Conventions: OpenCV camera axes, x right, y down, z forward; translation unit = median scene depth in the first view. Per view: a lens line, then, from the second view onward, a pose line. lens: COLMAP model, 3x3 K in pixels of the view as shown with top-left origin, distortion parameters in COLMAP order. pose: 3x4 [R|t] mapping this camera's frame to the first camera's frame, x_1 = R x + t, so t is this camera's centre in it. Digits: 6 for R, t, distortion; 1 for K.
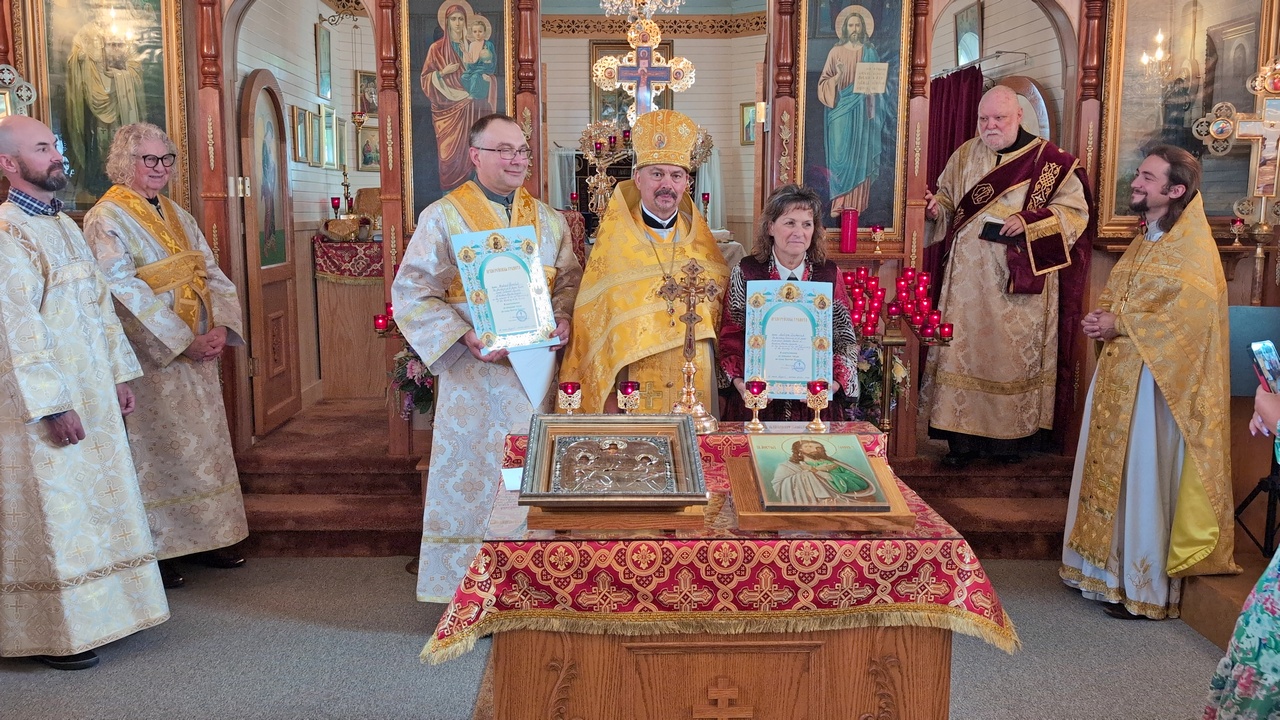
lens RADIAL K [[1149.3, 0, 638.2], [0, 1149.3, 347.6], [0, 0, 1]] dist [0.041817, -0.074418]
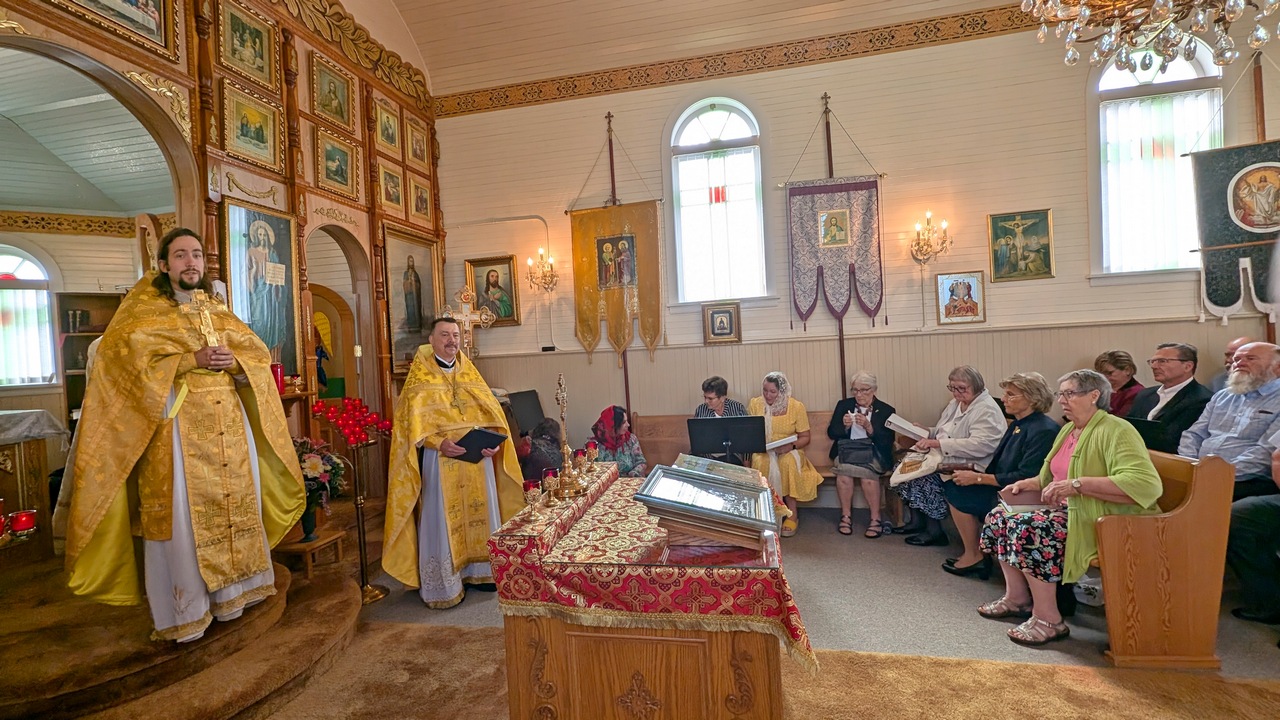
lens RADIAL K [[524.8, 0, 639.0], [0, 524.8, 358.6], [0, 0, 1]] dist [-0.000609, -0.002065]
pose [[0.218214, -0.041122, 0.975034, -0.344957], [0.171409, 0.985195, 0.003189, -0.053016], [-0.960730, 0.166434, 0.222032, 0.438055]]
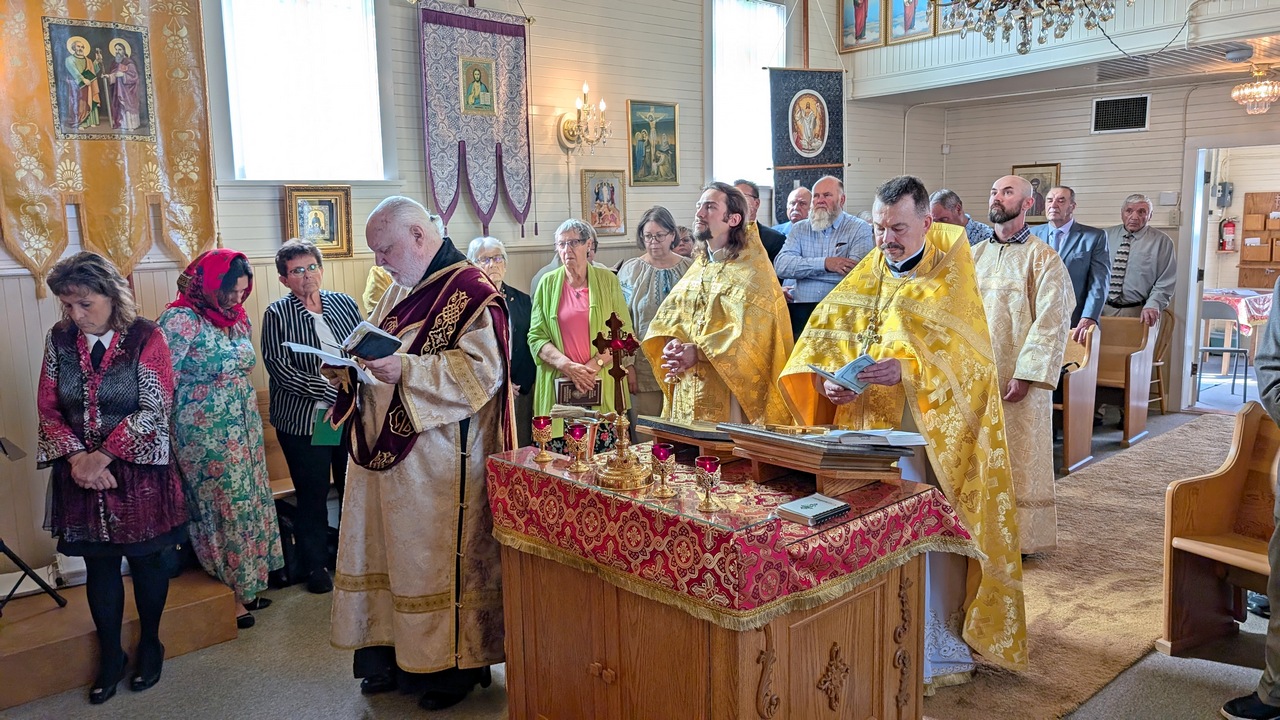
lens RADIAL K [[933.0, 0, 620.6], [0, 933.0, 359.5], [0, 0, 1]] dist [0.019657, -0.018710]
pose [[-0.649346, -0.103660, 0.753396, -0.331260], [0.111219, 0.967071, 0.228919, -0.134029], [-0.752317, 0.232439, -0.616434, 0.873321]]
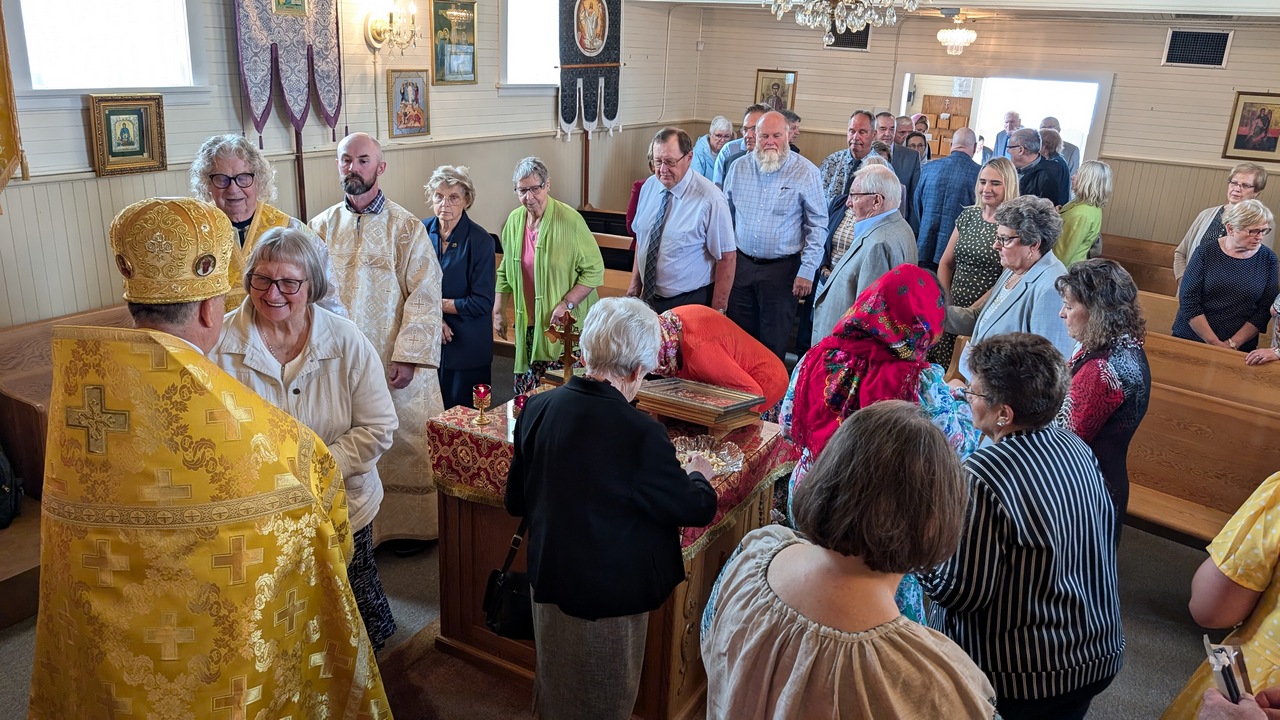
lens RADIAL K [[933.0, 0, 642.1], [0, 933.0, 344.6], [0, 0, 1]] dist [0.019657, -0.018710]
pose [[-0.860092, -0.200807, 0.468955, -0.279457], [0.007316, 0.914318, 0.404930, -0.256963], [-0.510087, 0.351708, -0.784928, 1.003706]]
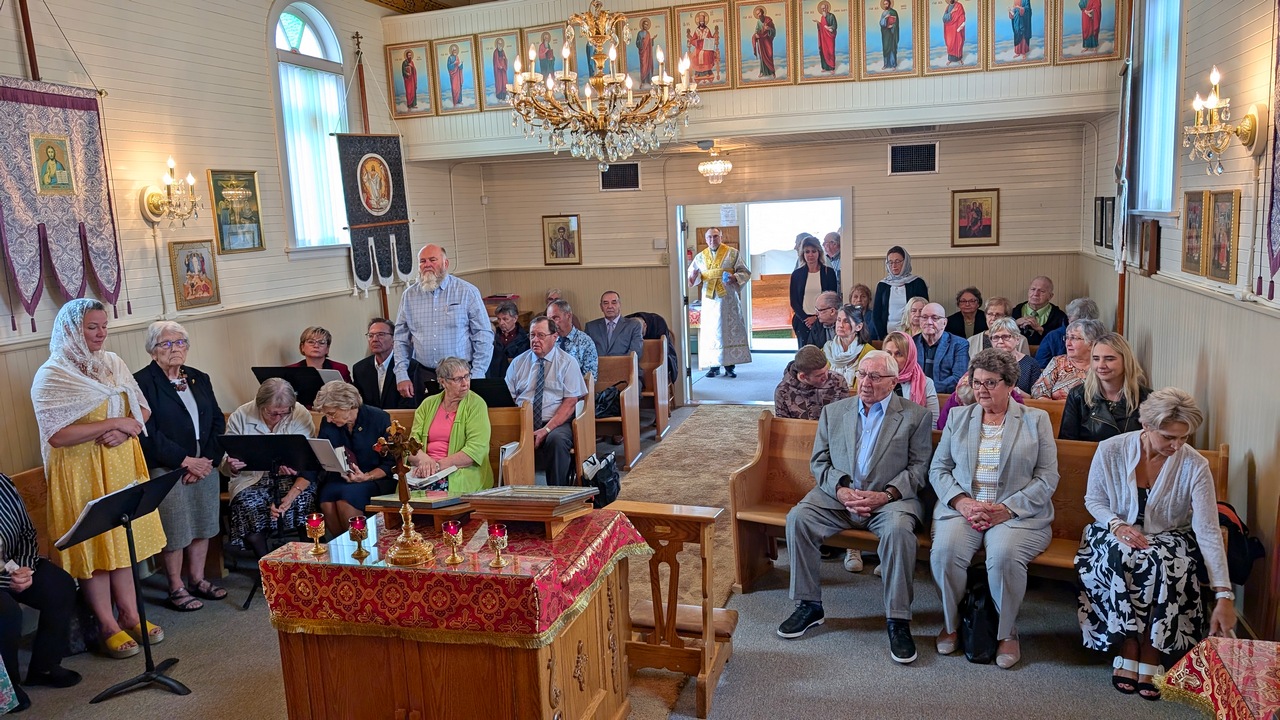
lens RADIAL K [[933.0, 0, 650.7], [0, 933.0, 363.3], [0, 0, 1]] dist [0.019657, -0.018710]
pose [[-0.955335, -0.010399, 0.295344, -0.295287], [0.075046, 0.958085, 0.276481, -0.231803], [-0.285839, 0.286297, -0.914511, 1.051823]]
